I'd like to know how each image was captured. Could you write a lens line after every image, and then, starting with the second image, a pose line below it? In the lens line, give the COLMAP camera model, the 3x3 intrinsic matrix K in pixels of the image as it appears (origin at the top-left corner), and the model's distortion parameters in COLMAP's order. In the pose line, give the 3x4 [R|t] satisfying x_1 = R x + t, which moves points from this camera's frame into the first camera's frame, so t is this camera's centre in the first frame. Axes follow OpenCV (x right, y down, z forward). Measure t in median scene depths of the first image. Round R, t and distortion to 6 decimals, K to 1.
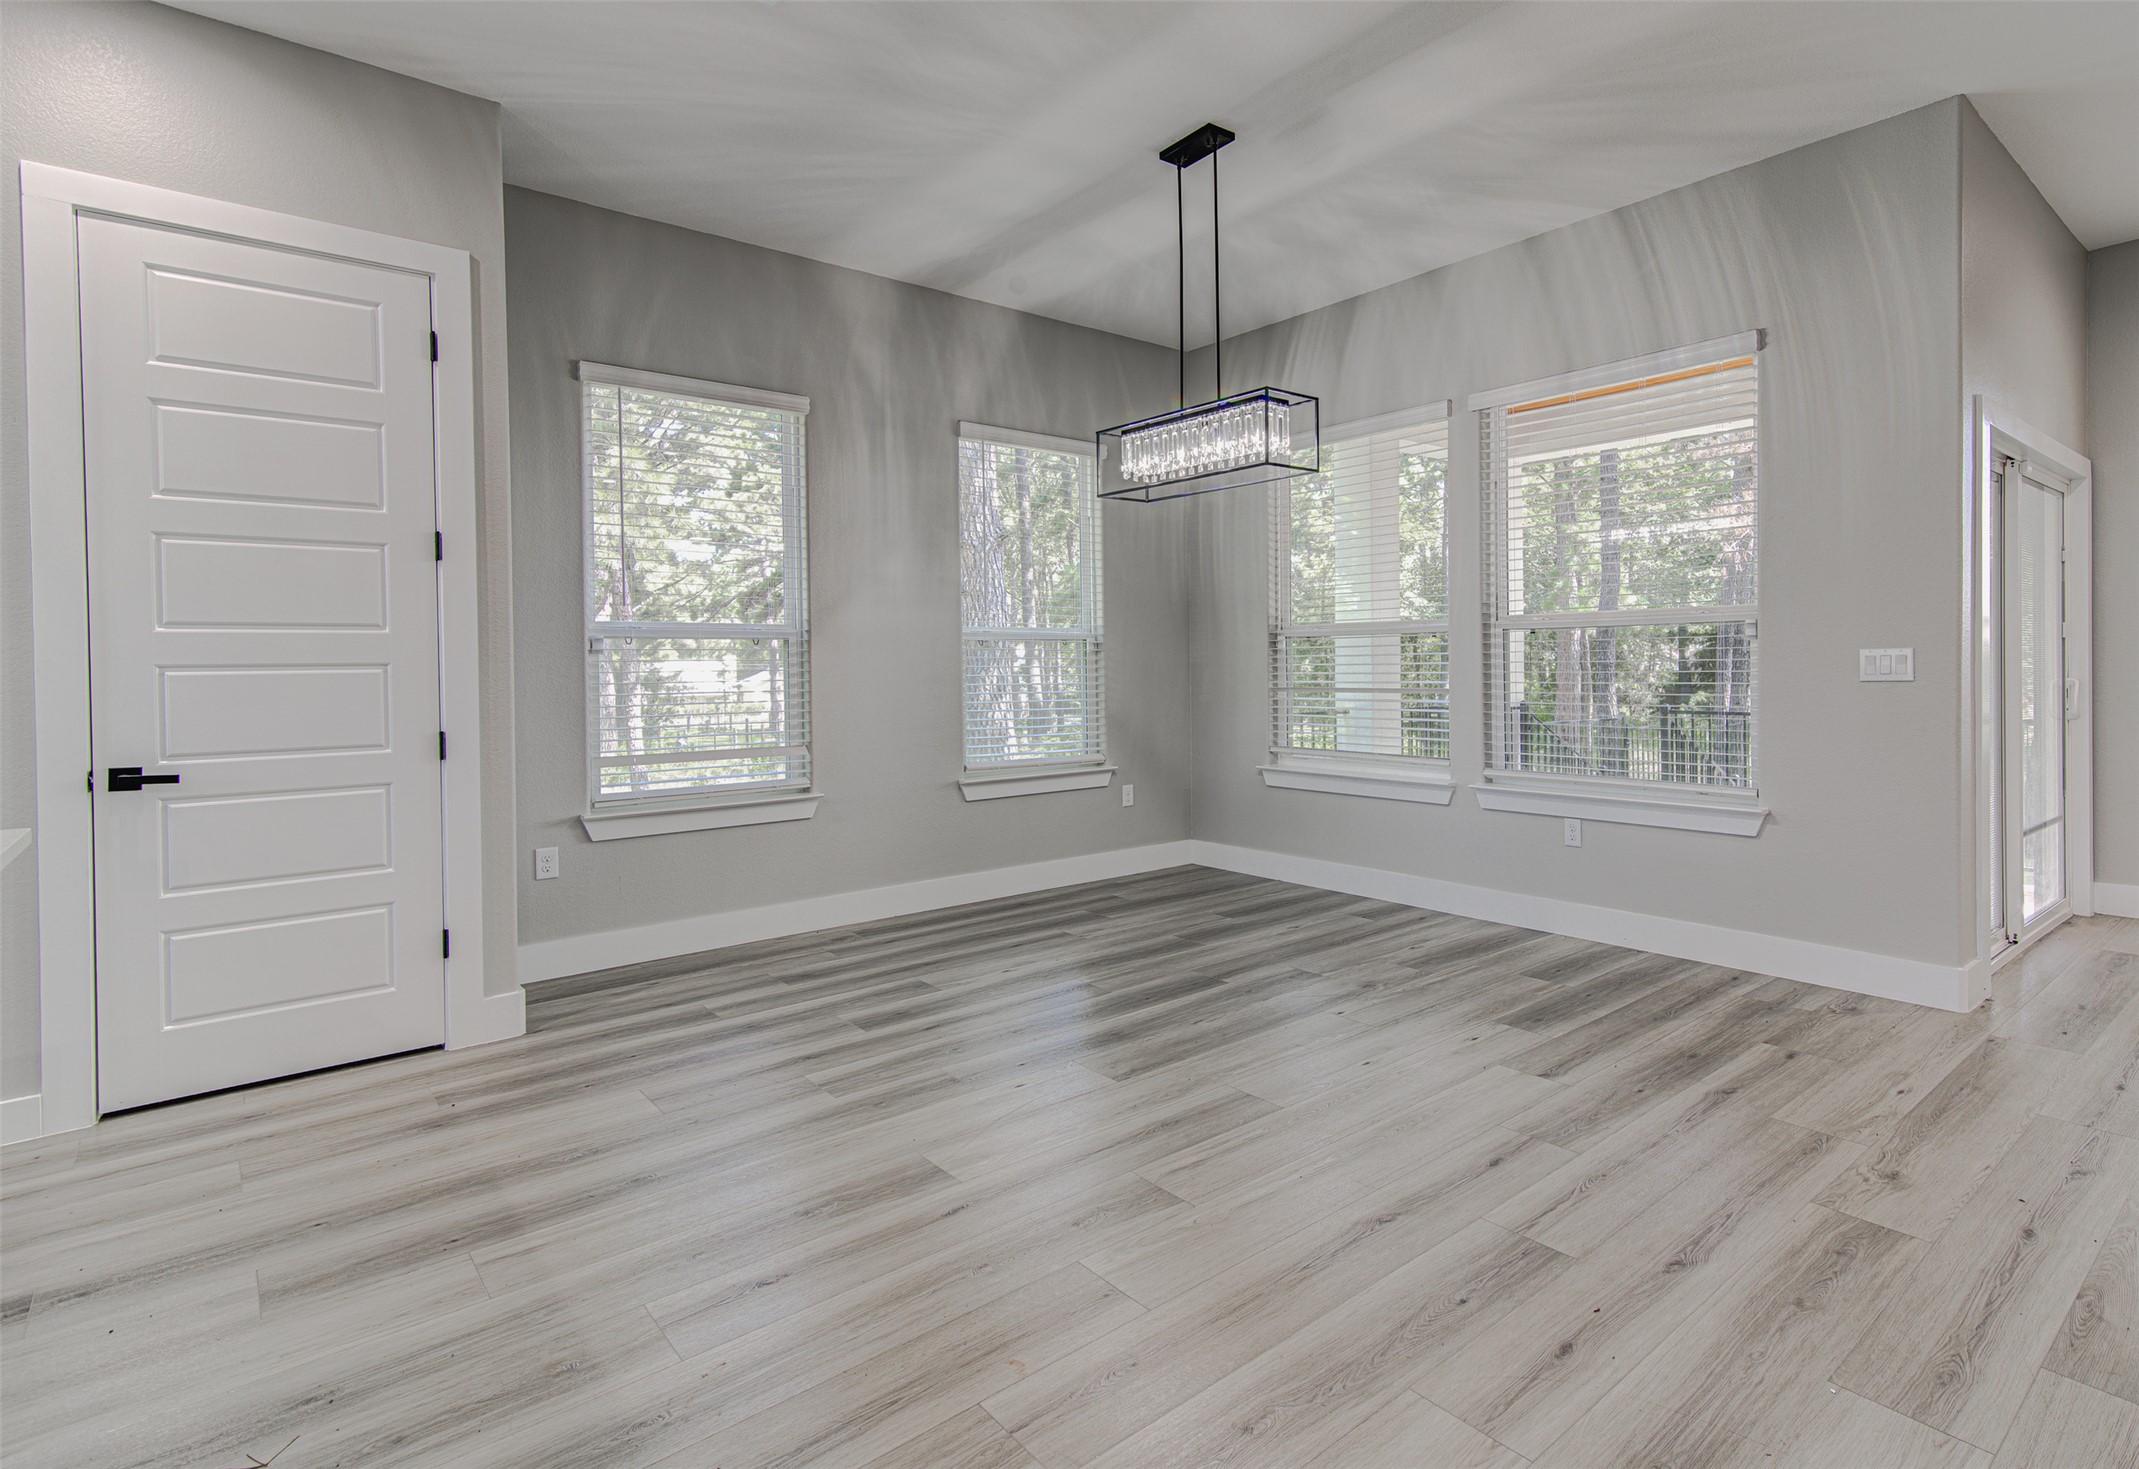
lens RADIAL K [[1089.9, 0, 1205.0], [0, 1089.9, 672.0], [0, 0, 1]] dist [0.018328, -0.001347]
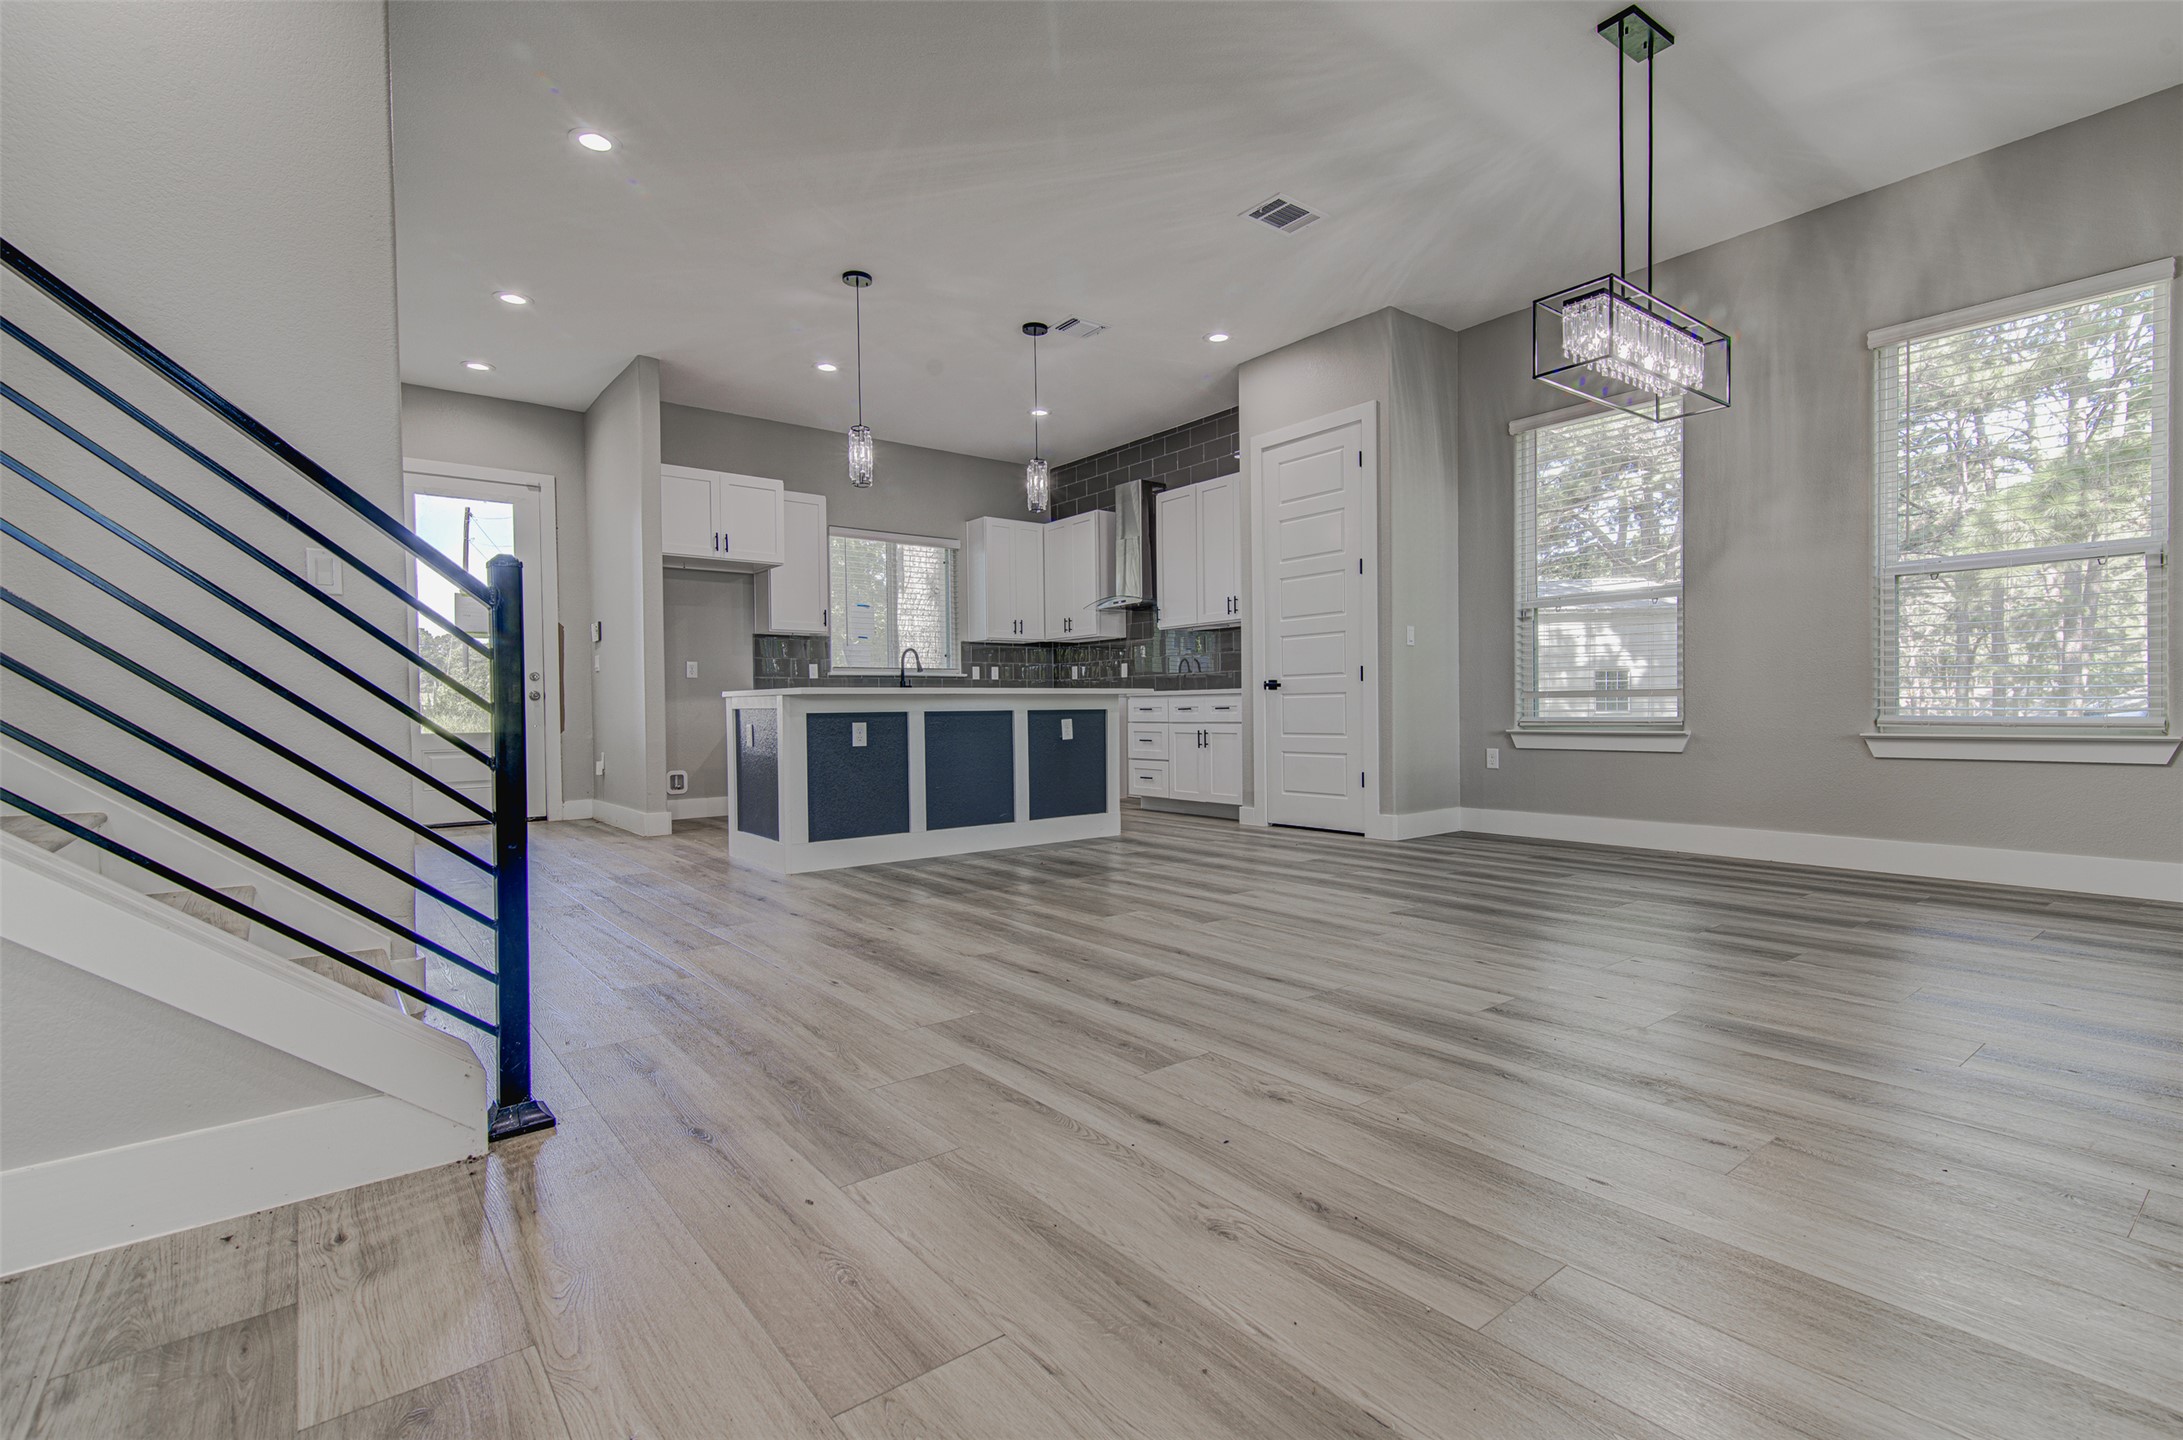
lens RADIAL K [[991.2, 0, 1088.8], [0, 991.2, 722.3], [0, 0, 1]] dist [0.012642, -0.001799]
pose [[-0.071842, 0.027364, -0.997041, 0.725531], [0.004857, 0.999621, 0.027085, 0.072347], [0.997404, -0.002896, -0.071948, 0.468708]]
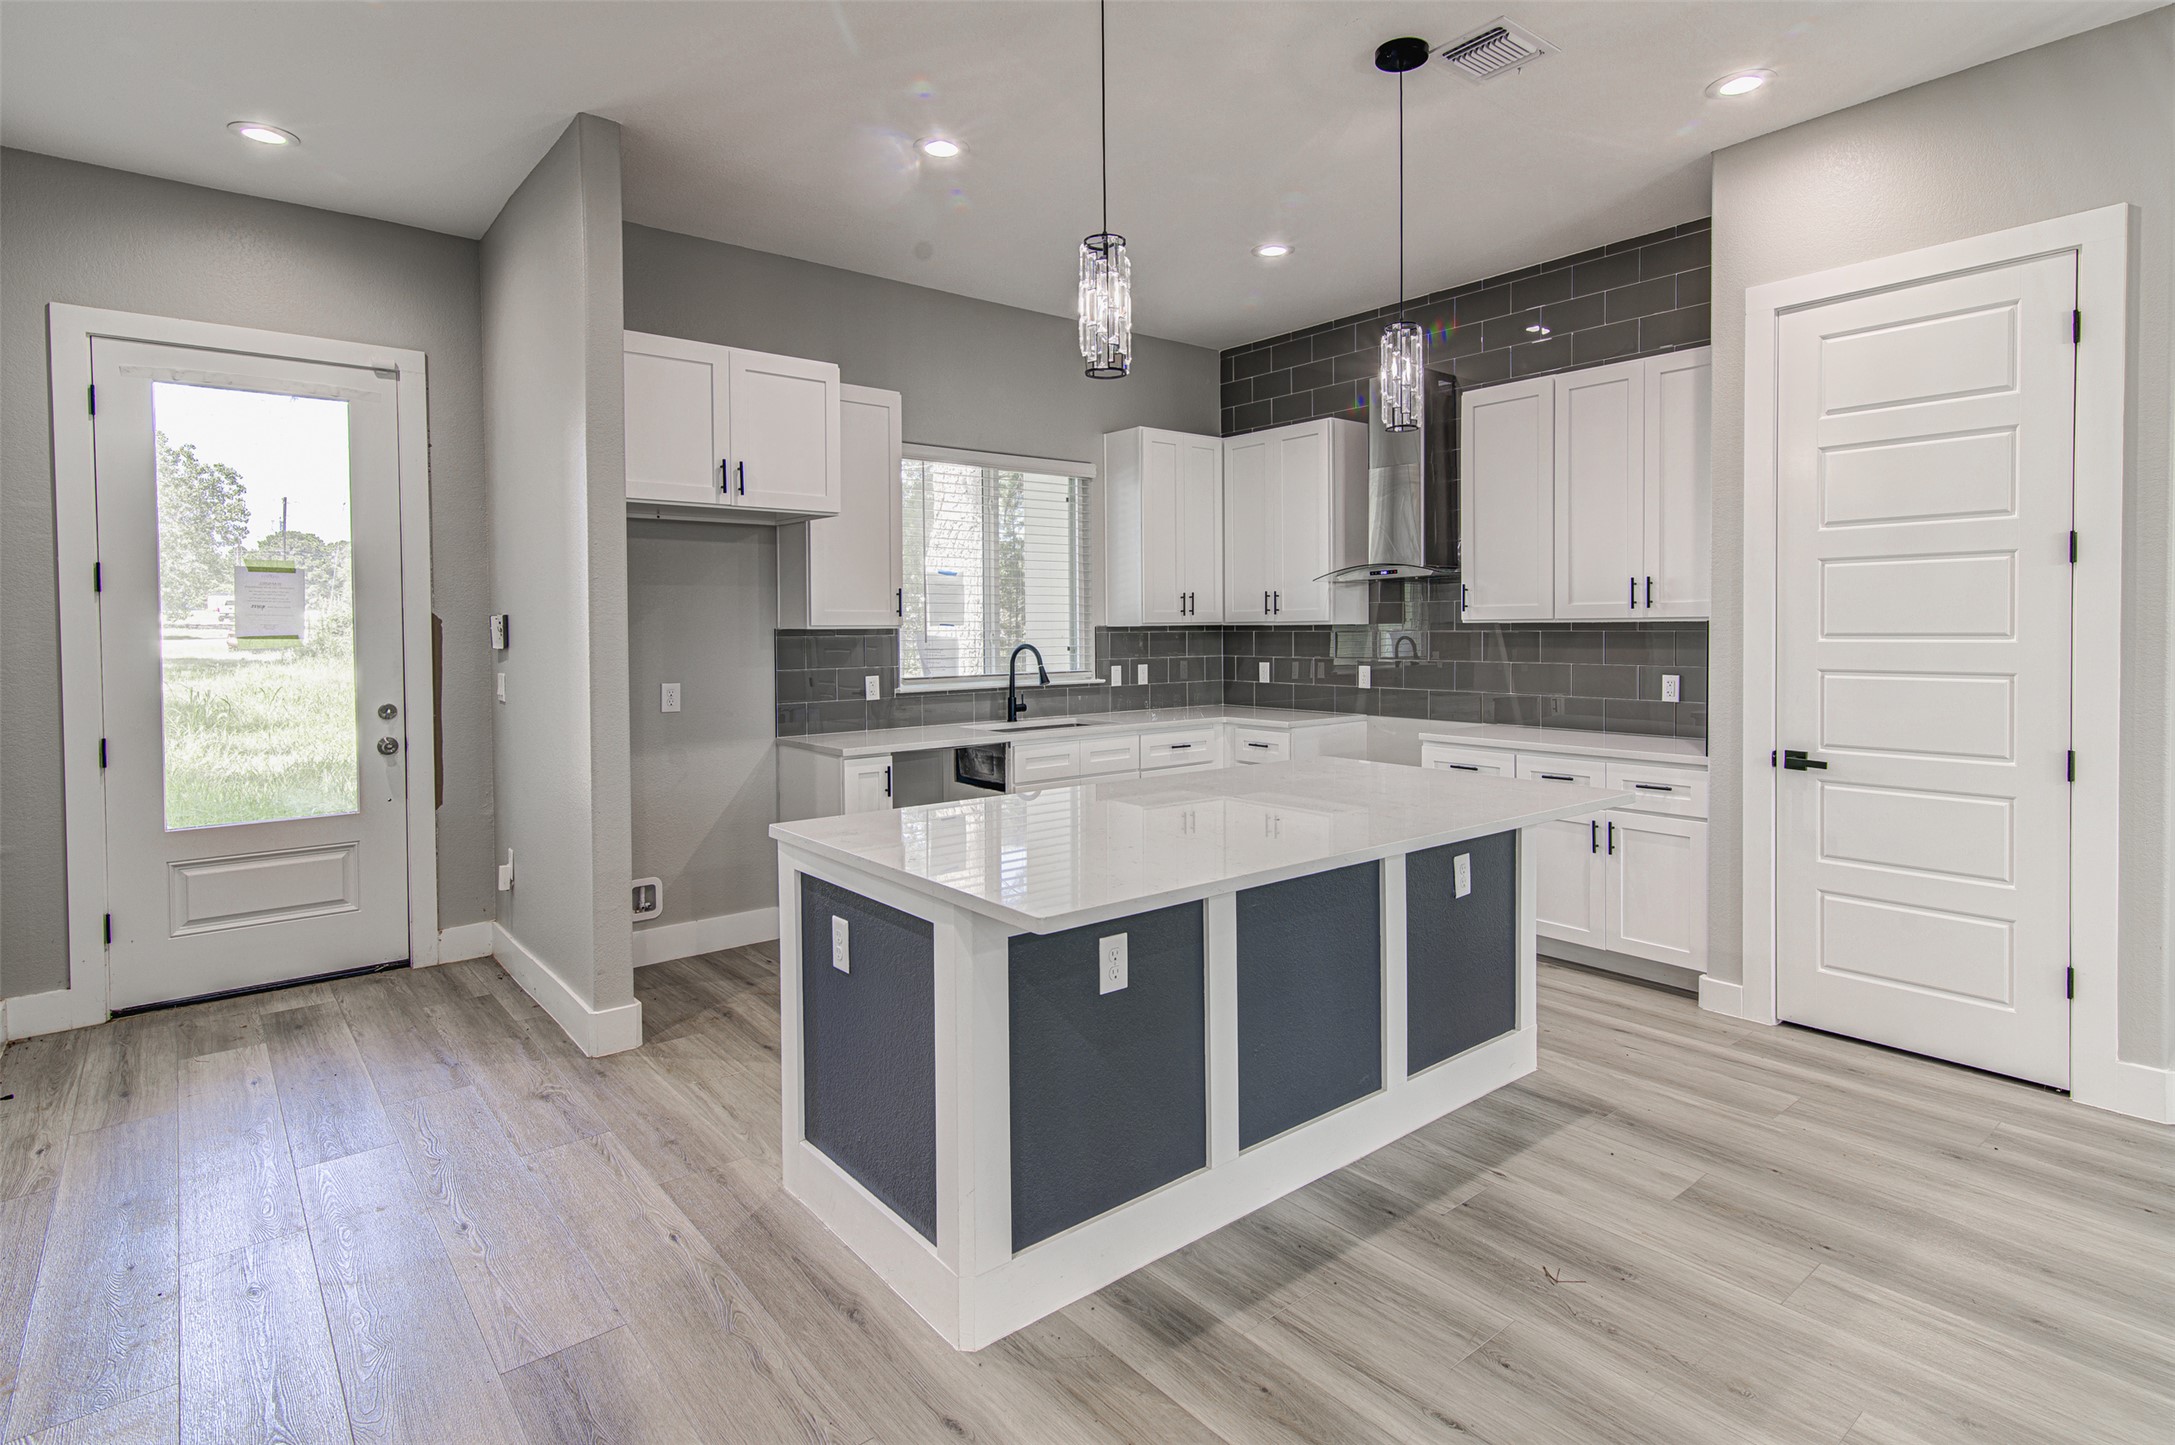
lens RADIAL K [[1109.0, 0, 1093.7], [0, 1109.0, 645.7], [0, 0, 1]] dist [0.016930, -0.001989]
pose [[-0.052159, 0.029991, -0.998188, 0.193616], [0.000441, 0.999550, 0.030009, -0.043179], [0.998639, 0.001125, -0.052149, 0.170247]]
